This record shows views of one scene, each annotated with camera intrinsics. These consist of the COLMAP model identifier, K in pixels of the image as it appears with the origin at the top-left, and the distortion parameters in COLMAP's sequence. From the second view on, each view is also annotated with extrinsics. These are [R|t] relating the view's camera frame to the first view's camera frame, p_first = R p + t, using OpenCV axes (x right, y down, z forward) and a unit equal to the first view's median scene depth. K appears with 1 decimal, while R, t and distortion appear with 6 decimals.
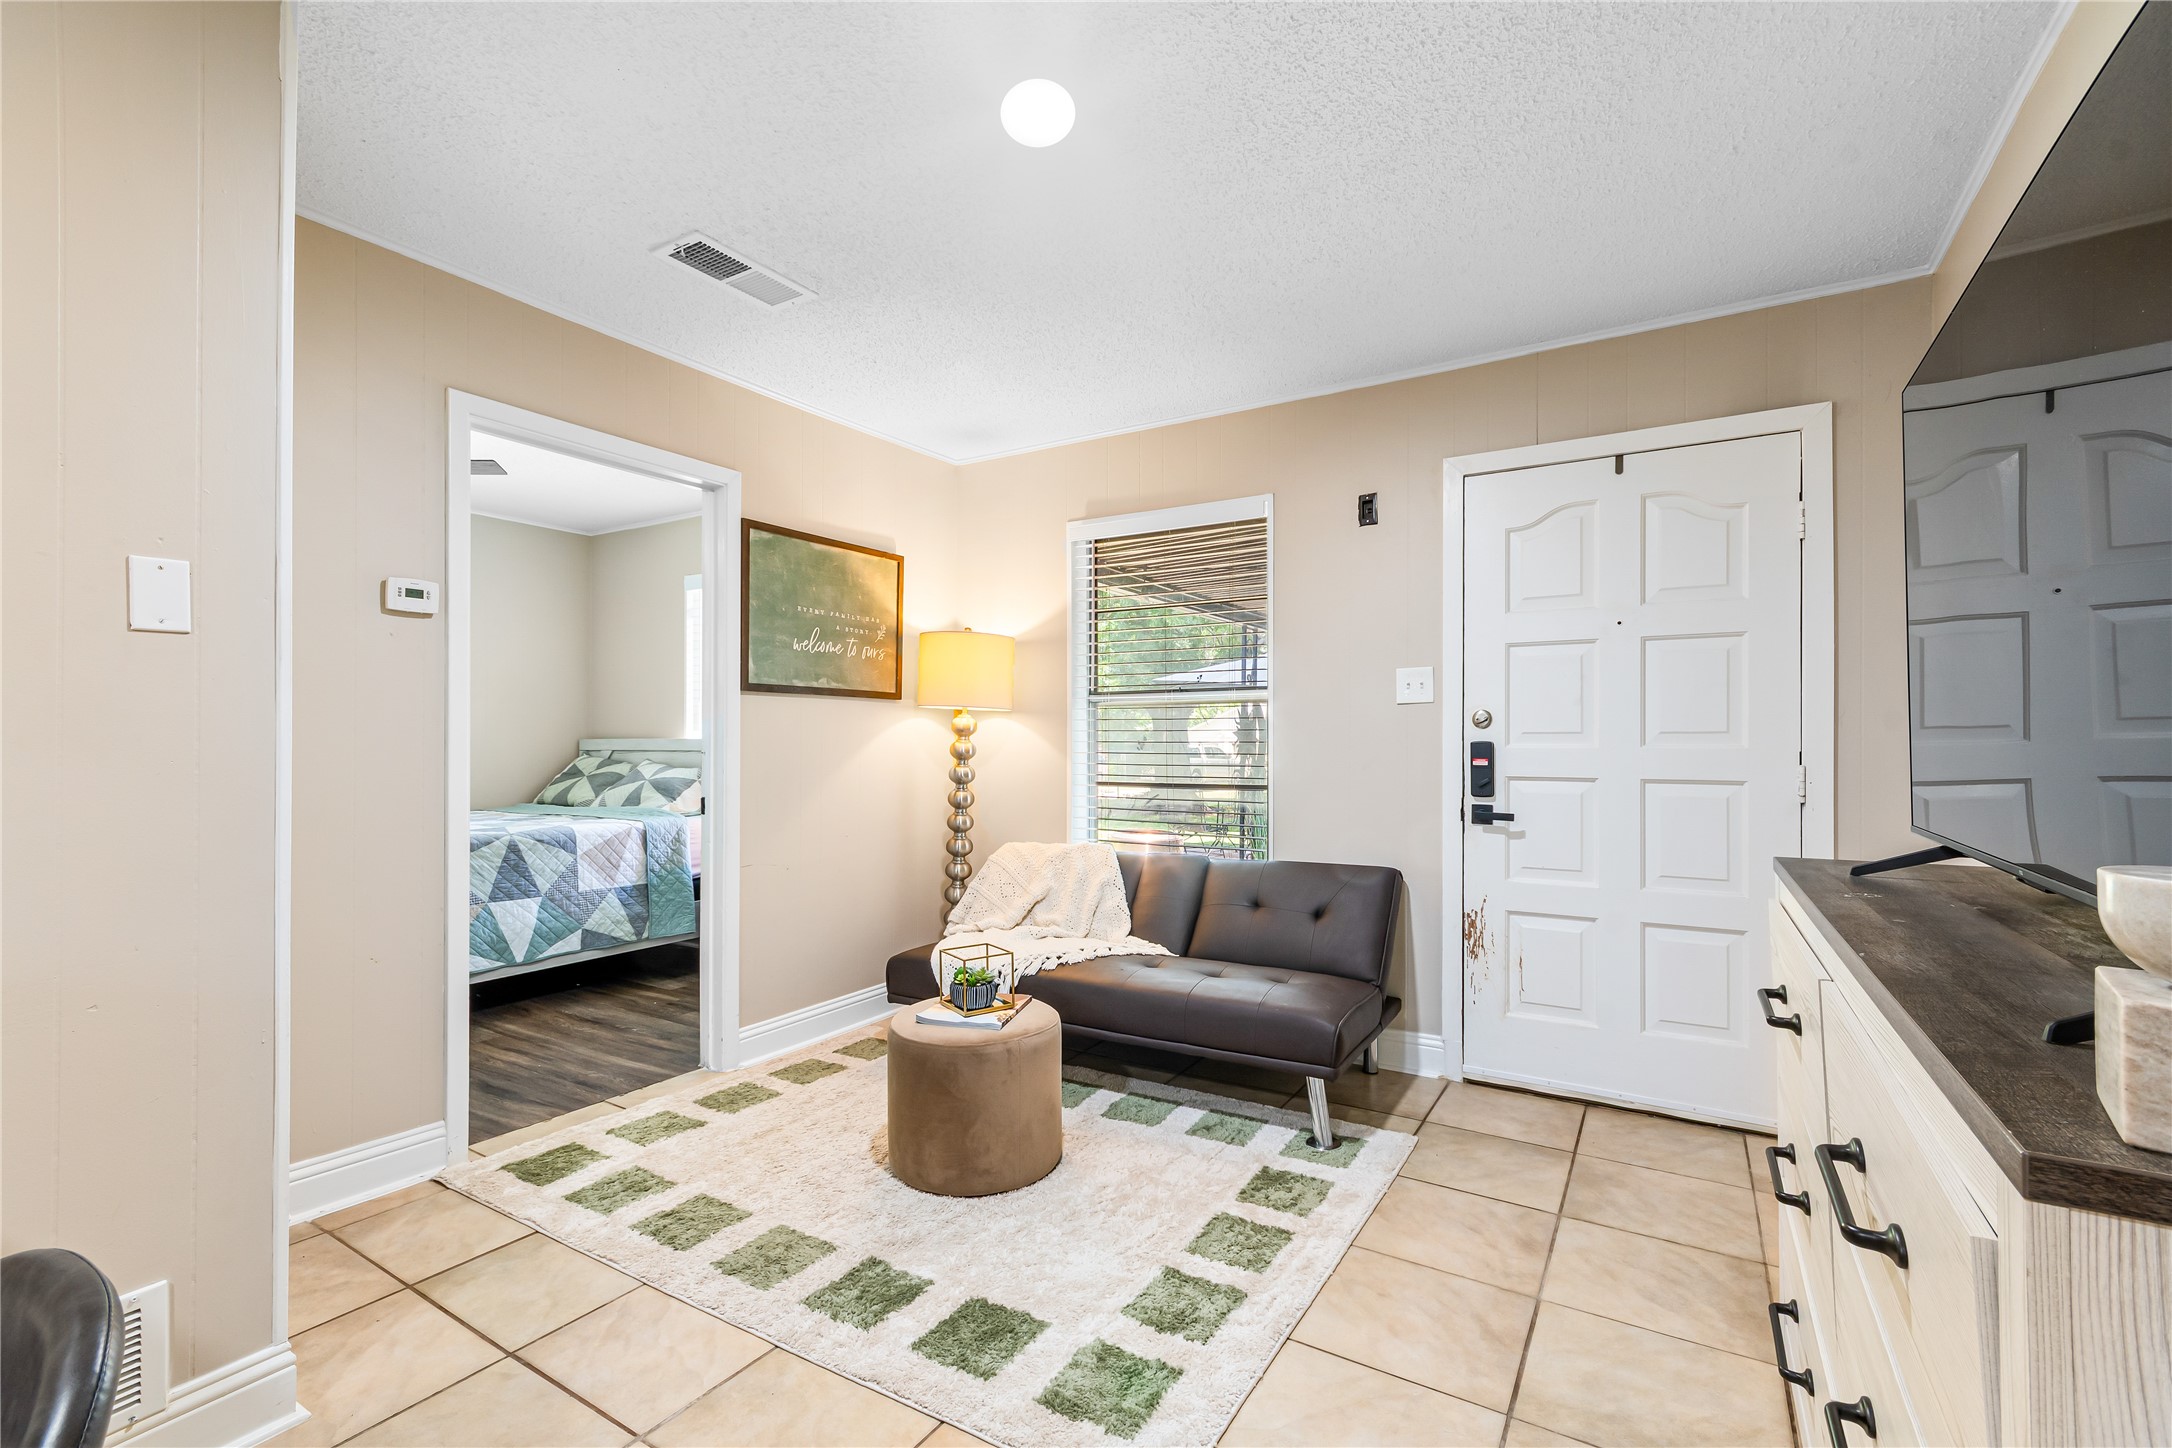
lens RADIAL K [[948.1, 0, 1087.3], [0, 948.1, 731.8], [0, 0, 1]] dist [0.005151, -0.000436]
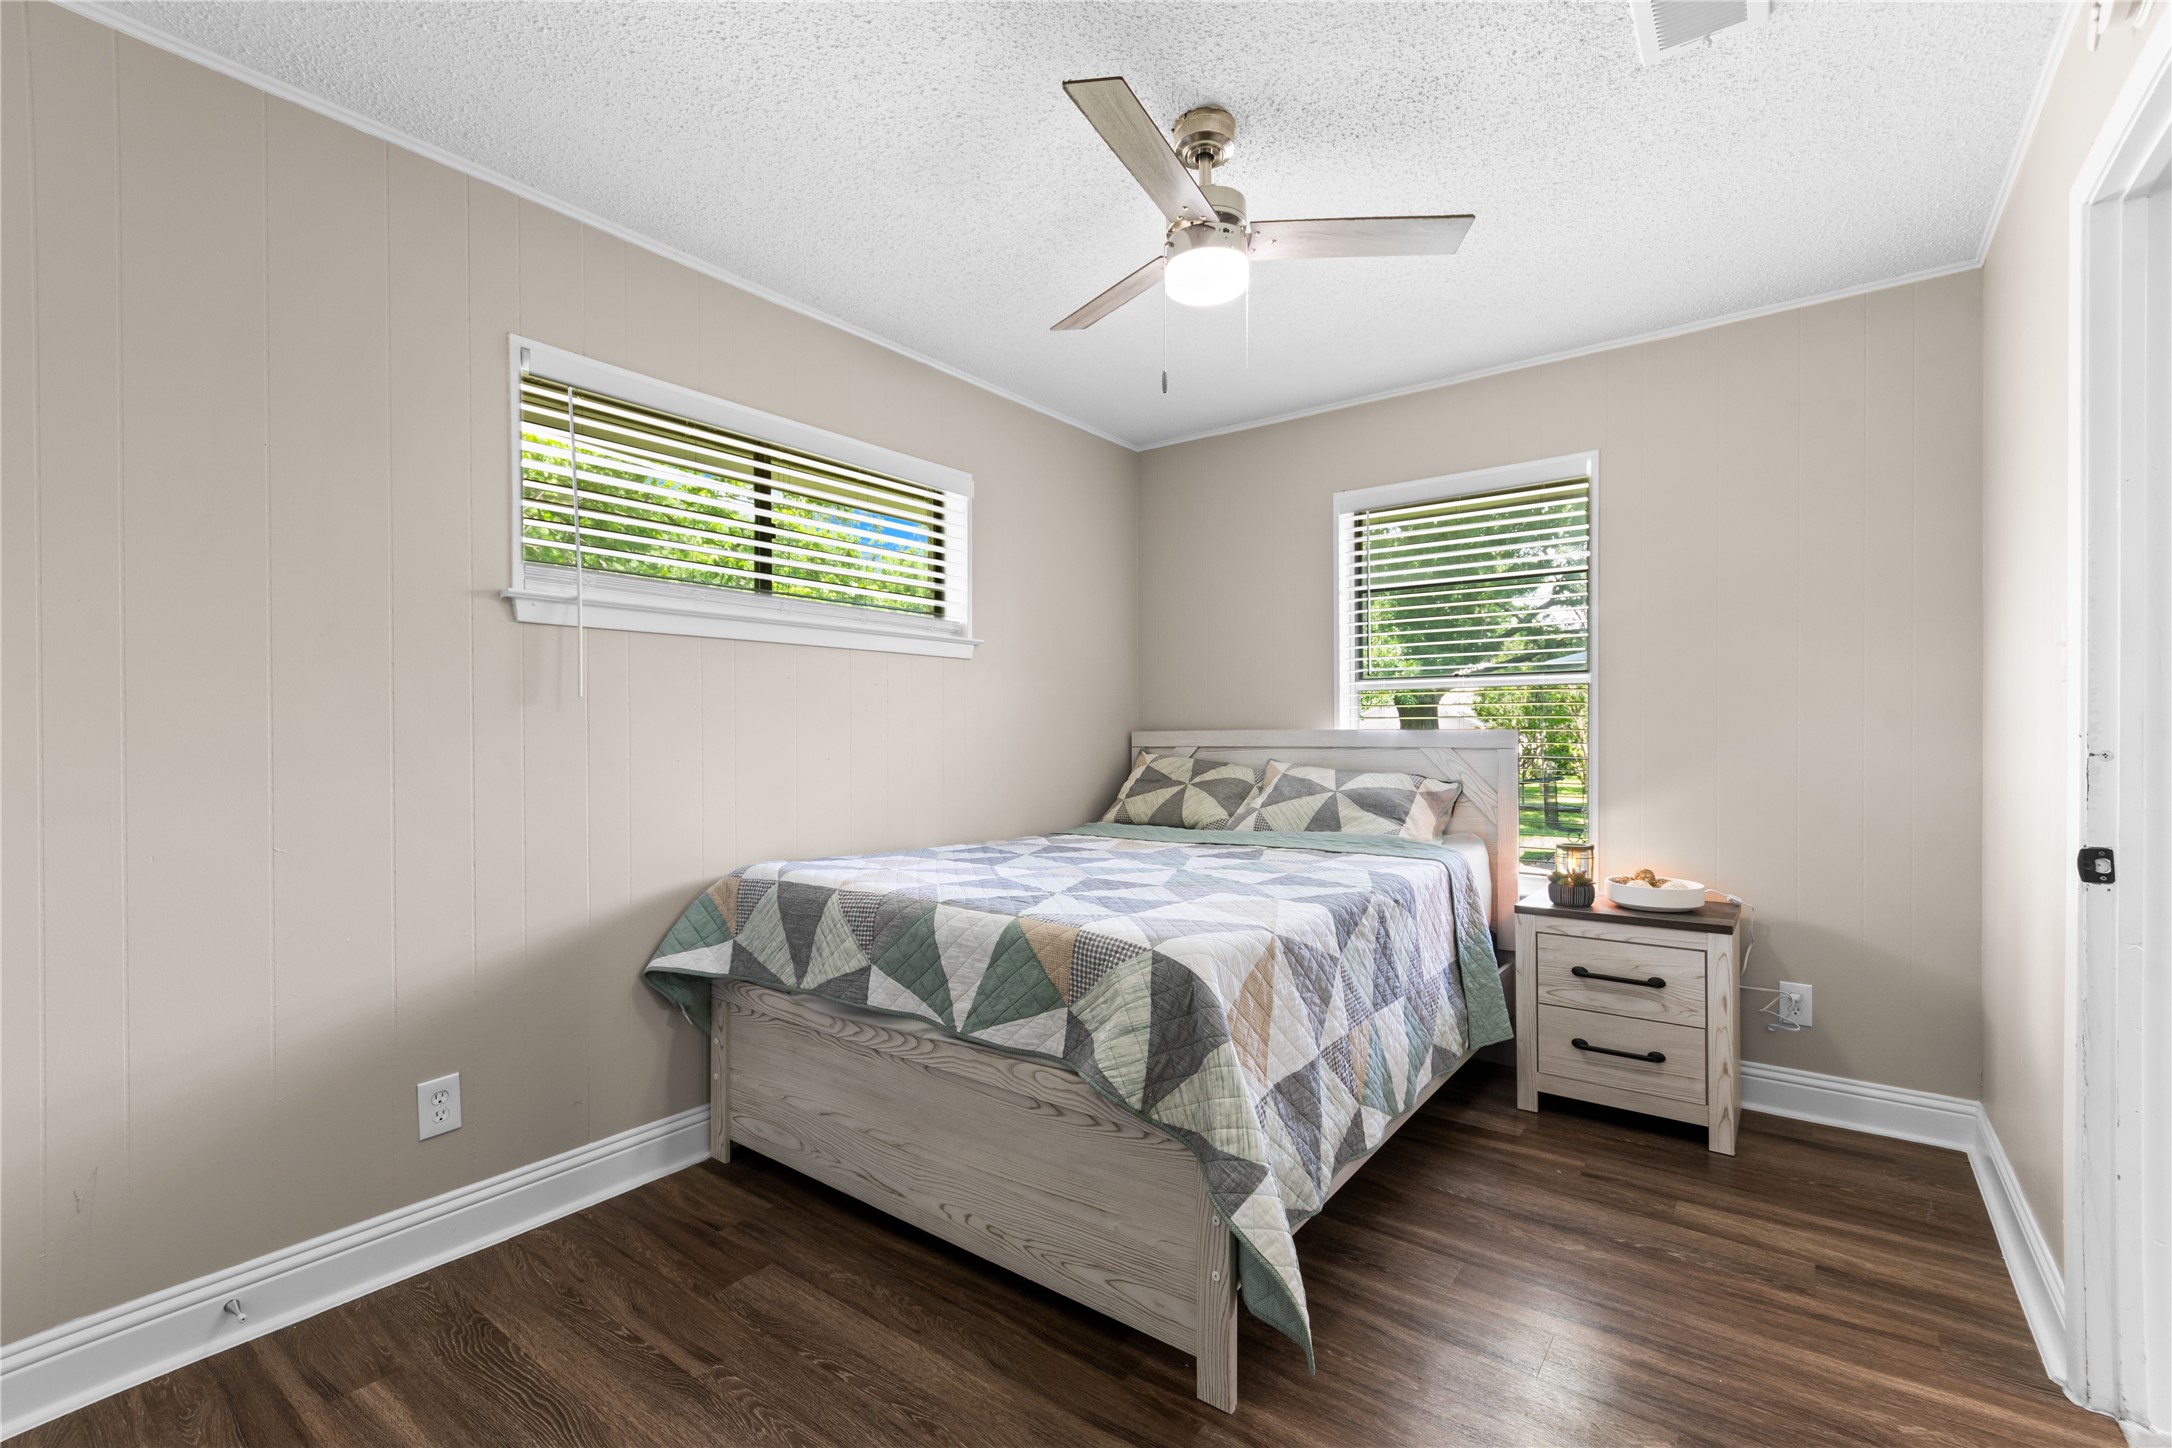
lens RADIAL K [[948.1, 0, 1089.3], [0, 948.1, 735.3], [0, 0, 1]] dist [0.005151, -0.000436]
pose [[0.995525, -0.000579, -0.094498, -0.563791], [0.001293, 0.999971, 0.007495, 0.005718], [0.094490, -0.007584, 0.995497, 0.311076]]
